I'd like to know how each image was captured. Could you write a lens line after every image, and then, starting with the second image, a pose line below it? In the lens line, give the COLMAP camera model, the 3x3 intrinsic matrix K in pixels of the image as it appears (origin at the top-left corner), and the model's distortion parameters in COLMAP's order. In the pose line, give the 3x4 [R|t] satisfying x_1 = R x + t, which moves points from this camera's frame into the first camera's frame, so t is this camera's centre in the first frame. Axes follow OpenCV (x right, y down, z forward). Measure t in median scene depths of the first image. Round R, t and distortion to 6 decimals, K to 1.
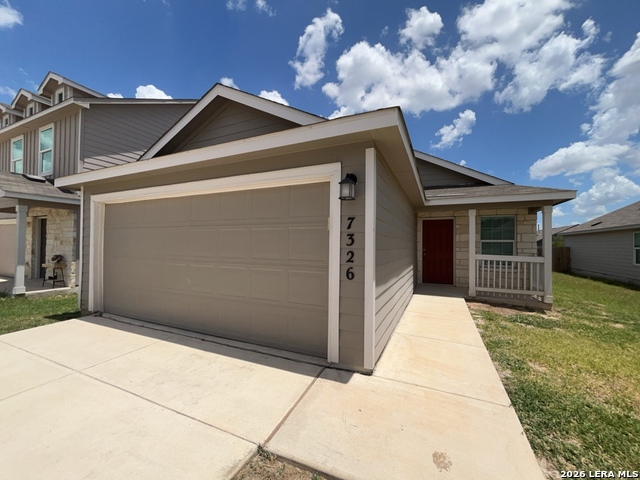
lens RADIAL K [[257.0, 0, 321.3], [0, 257.0, 241.9], [0, 0, 1]] dist [-0.001227, -0.000019]
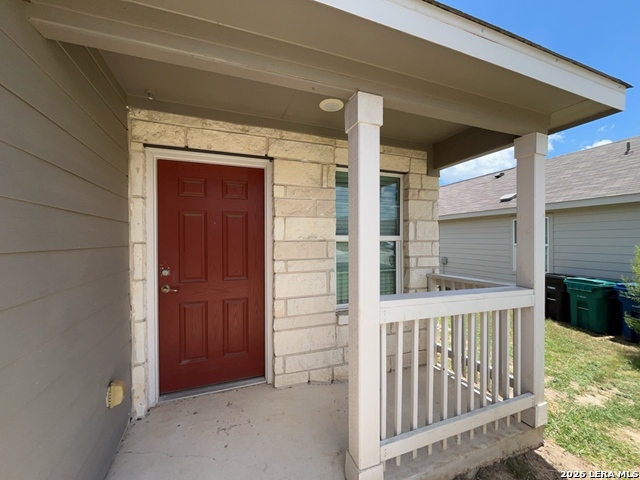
lens RADIAL K [[257.8, 0, 320.0], [0, 257.8, 240.0], [0, 0, 1]] dist [-0.003249, -0.000186]
pose [[0.702647, -0.014188, 0.711397, 0.406579], [0.002977, 0.999851, 0.017000, -0.009396], [-0.711532, -0.009827, 0.702585, 0.879865]]
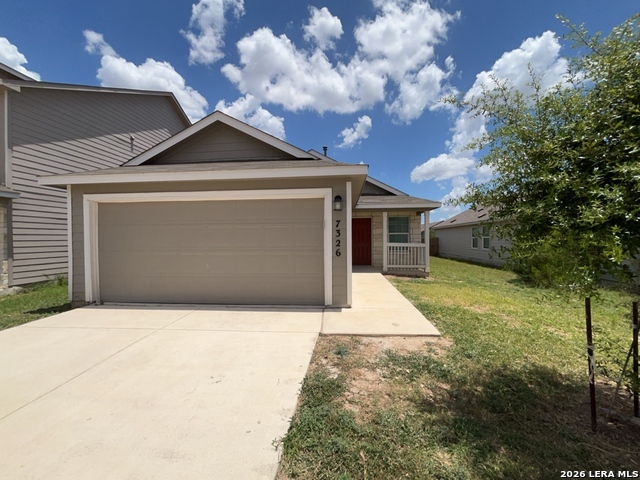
lens RADIAL K [[257.8, 0, 320.0], [0, 257.8, 240.0], [0, 0, 1]] dist [-0.003249, -0.000186]
pose [[0.942932, -0.017450, 0.332528, -0.247158], [0.012037, 0.999759, 0.018332, 0.001413], [-0.332768, -0.013283, 0.942915, -0.255820]]
